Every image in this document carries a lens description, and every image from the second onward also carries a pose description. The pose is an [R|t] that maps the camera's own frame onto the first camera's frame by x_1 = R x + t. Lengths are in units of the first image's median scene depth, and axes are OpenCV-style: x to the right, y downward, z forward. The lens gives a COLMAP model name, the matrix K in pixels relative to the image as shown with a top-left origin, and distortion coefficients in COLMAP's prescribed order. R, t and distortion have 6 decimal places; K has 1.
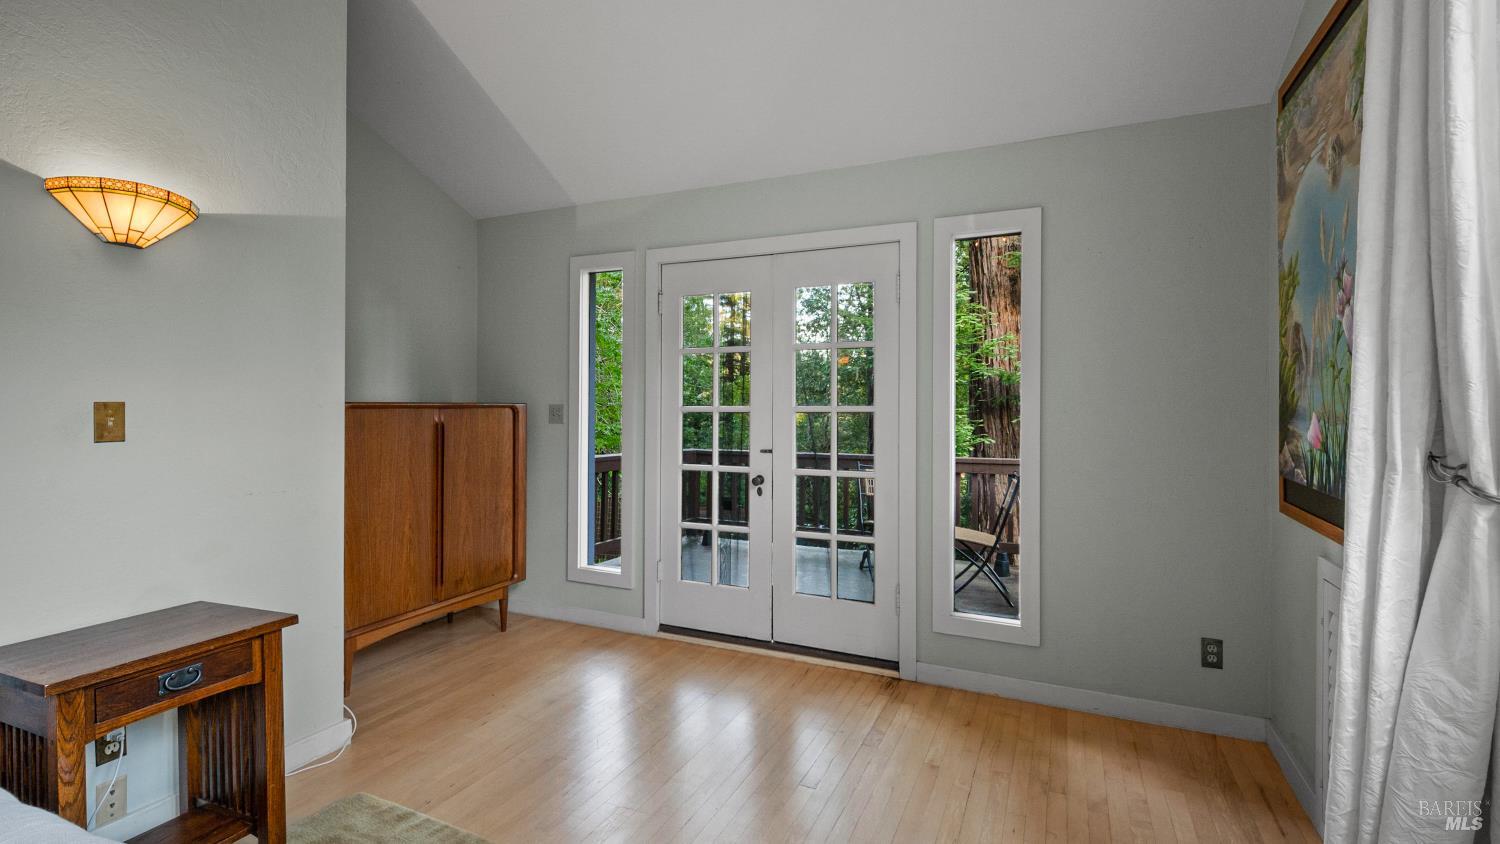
lens RADIAL K [[663.0, 0, 751.9], [0, 663.0, 412.9], [0, 0, 1]] dist [-0.002224, -0.000005]
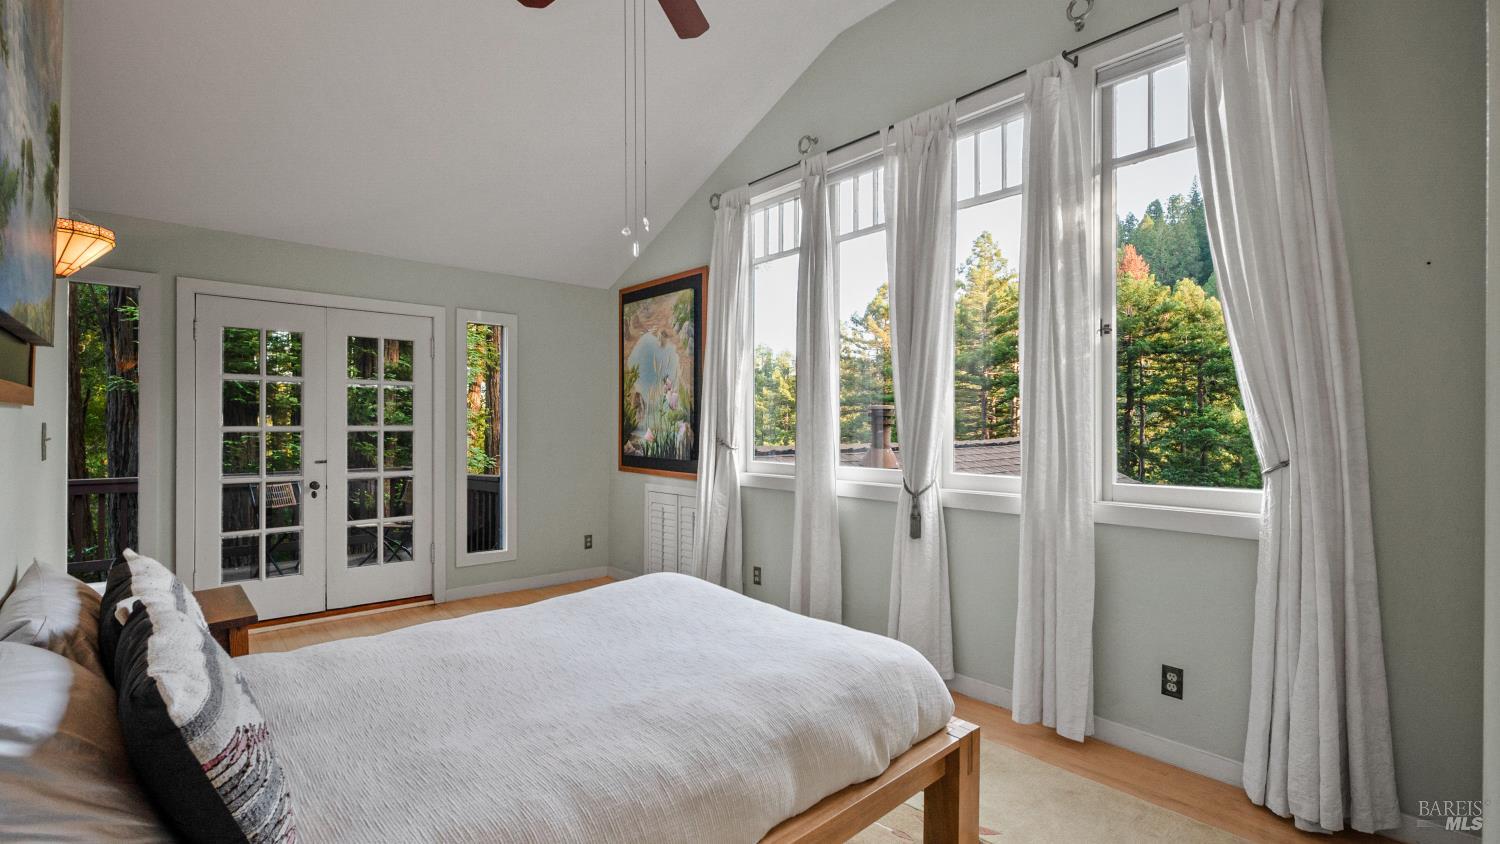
lens RADIAL K [[663.0, 0, 751.9], [0, 663.0, 412.9], [0, 0, 1]] dist [-0.002224, -0.000005]
pose [[0.408965, 0.003512, 0.912544, -0.816783], [0.003678, 0.999978, -0.005496, -0.025920], [-0.912543, 0.005604, 0.408943, -0.271612]]
